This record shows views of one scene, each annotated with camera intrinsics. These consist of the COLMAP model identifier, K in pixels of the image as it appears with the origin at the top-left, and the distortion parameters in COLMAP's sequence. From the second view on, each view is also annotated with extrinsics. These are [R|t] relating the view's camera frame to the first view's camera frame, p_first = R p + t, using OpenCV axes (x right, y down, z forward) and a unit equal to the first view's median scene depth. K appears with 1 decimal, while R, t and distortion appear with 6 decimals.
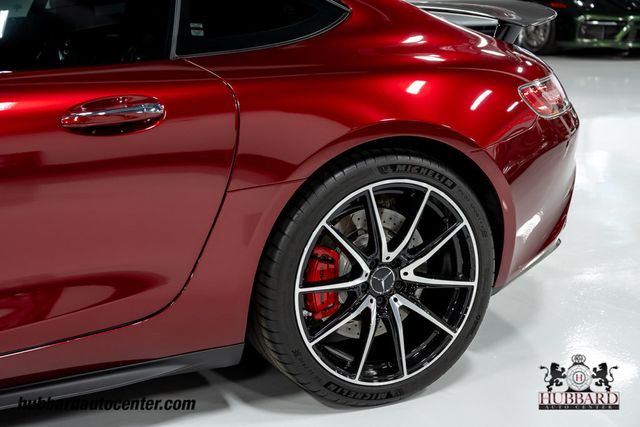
lens RADIAL K [[1055.8, 0, 322.2], [0, 1055.8, 208.0], [0, 0, 1]] dist [-0.018368, 0.000000]
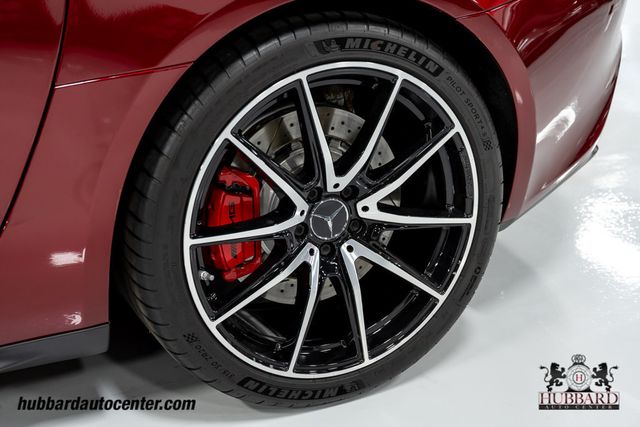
lens RADIAL K [[1055.8, 0, 317.7], [0, 1055.8, 213.2], [0, 0, 1]] dist [-0.018368, 0.000000]
pose [[0.999835, -0.009309, -0.015590, 0.060790], [0.011039, 0.993320, 0.114860, -0.009912], [0.014417, -0.115014, 0.993259, 0.360111]]
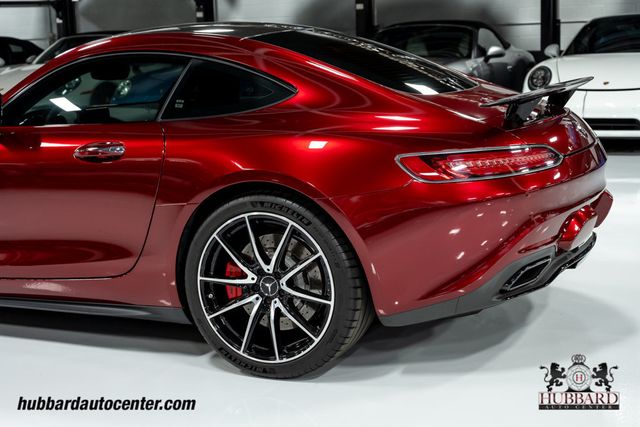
lens RADIAL K [[1055.8, 0, 320.5], [0, 1055.8, 216.1], [0, 0, 1]] dist [-0.018368, 0.000000]
pose [[0.619506, 0.099087, -0.778713, 1.175065], [-0.149111, 0.988794, 0.007194, -0.042469], [0.770700, 0.111659, 0.627339, 0.176734]]
